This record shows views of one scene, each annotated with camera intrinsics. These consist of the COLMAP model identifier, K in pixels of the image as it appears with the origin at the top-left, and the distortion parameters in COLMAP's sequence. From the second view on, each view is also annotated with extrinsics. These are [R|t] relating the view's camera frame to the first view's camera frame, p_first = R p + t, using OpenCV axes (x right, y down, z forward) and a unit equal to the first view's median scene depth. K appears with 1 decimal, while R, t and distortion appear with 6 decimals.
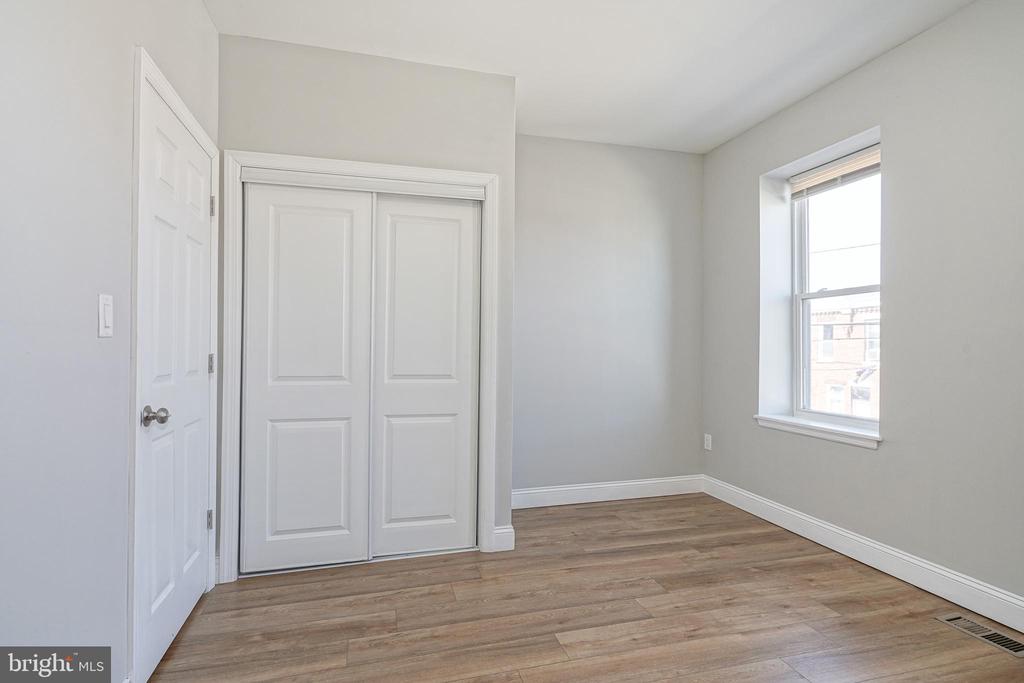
lens RADIAL K [[512.5, 0, 512.4], [0, 512.5, 345.4], [0, 0, 1]] dist [-0.003250, 0.000199]
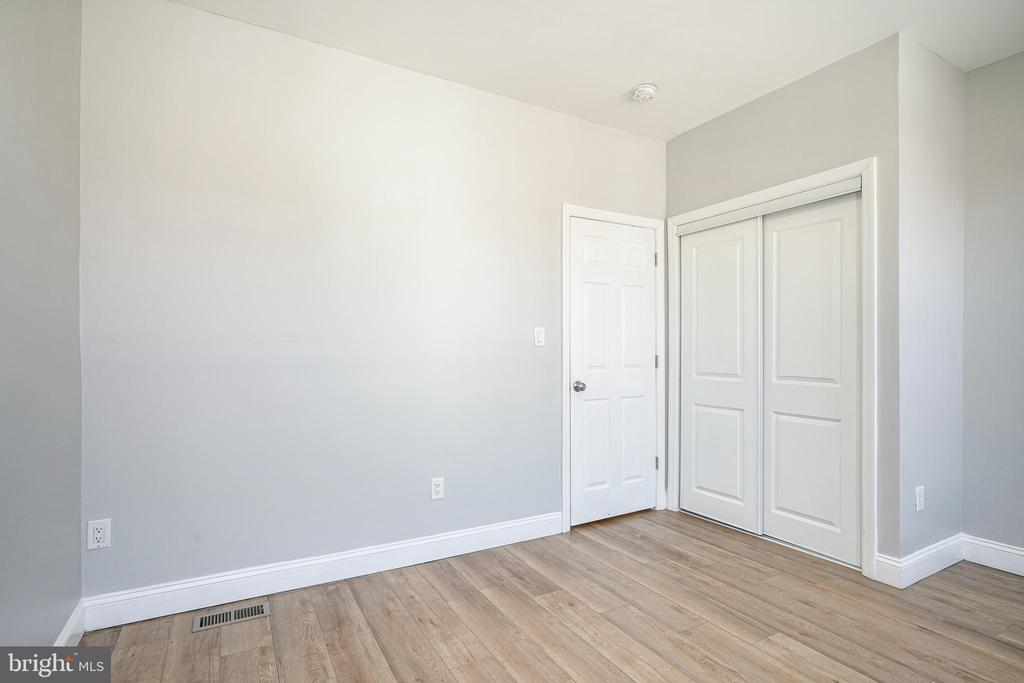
lens RADIAL K [[512.5, 0, 512.4], [0, 512.5, 345.4], [0, 0, 1]] dist [-0.003250, 0.000199]
pose [[0.245550, -0.012068, -0.969309, 0.758810], [0.005280, 0.999924, -0.011112, 0.001766], [0.969370, -0.002390, 0.245595, 0.191775]]
